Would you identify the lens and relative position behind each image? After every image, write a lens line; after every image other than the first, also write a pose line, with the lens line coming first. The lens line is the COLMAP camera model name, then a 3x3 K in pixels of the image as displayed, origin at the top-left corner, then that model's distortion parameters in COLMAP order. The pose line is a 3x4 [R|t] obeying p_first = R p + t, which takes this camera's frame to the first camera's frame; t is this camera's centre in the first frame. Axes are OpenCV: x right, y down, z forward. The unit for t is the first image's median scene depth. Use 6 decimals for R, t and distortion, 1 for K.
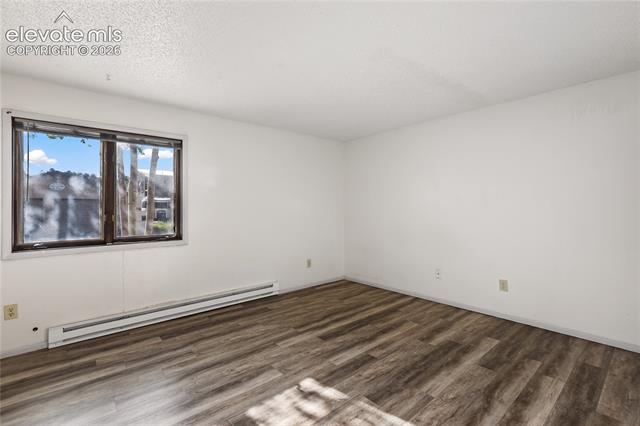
lens RADIAL K [[290.8, 0, 315.3], [0, 290.8, 211.4], [0, 0, 1]] dist [0.003213, -0.001037]
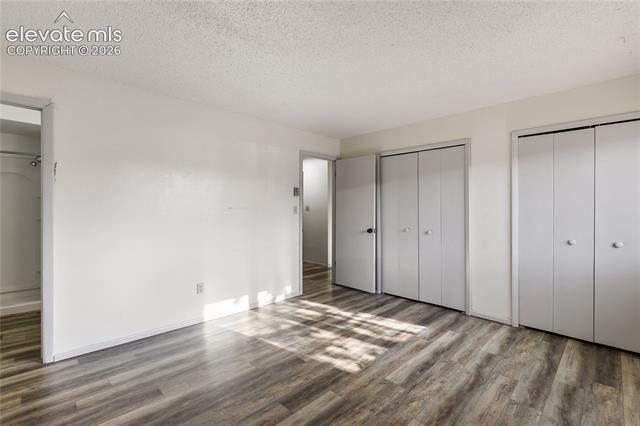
lens RADIAL K [[290.8, 0, 316.8], [0, 290.8, 208.1], [0, 0, 1]] dist [0.003213, -0.001037]
pose [[-0.996960, 0.001820, -0.077889, 0.148940], [0.000163, 0.999774, 0.021278, -0.023651], [0.077910, 0.021201, -0.996735, 1.517578]]
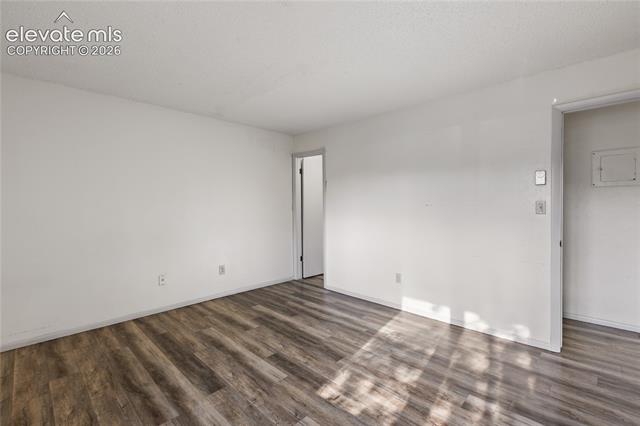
lens RADIAL K [[290.8, 0, 322.4], [0, 290.8, 208.2], [0, 0, 1]] dist [0.003213, -0.001037]
pose [[-0.102154, 0.000616, 0.994768, -0.694865], [0.018606, 0.999826, 0.001292, 0.003659], [-0.994595, 0.018641, -0.102147, 0.803152]]
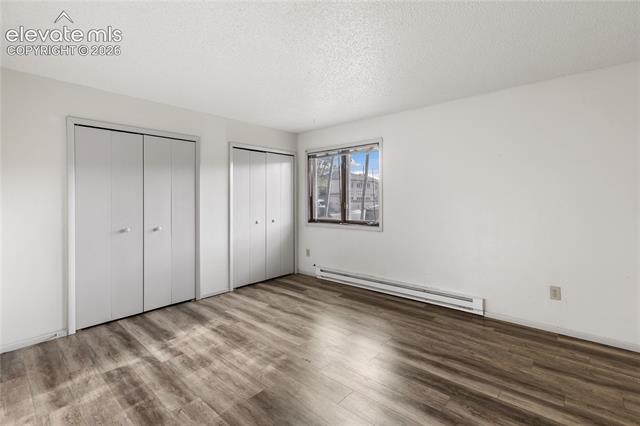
lens RADIAL K [[290.8, 0, 324.0], [0, 290.8, 198.6], [0, 0, 1]] dist [0.003213, -0.001037]
pose [[0.150308, -0.005501, -0.988624, 0.810663], [-0.012816, 0.999890, -0.007512, -0.006222], [0.988556, 0.013799, 0.150221, 0.717911]]
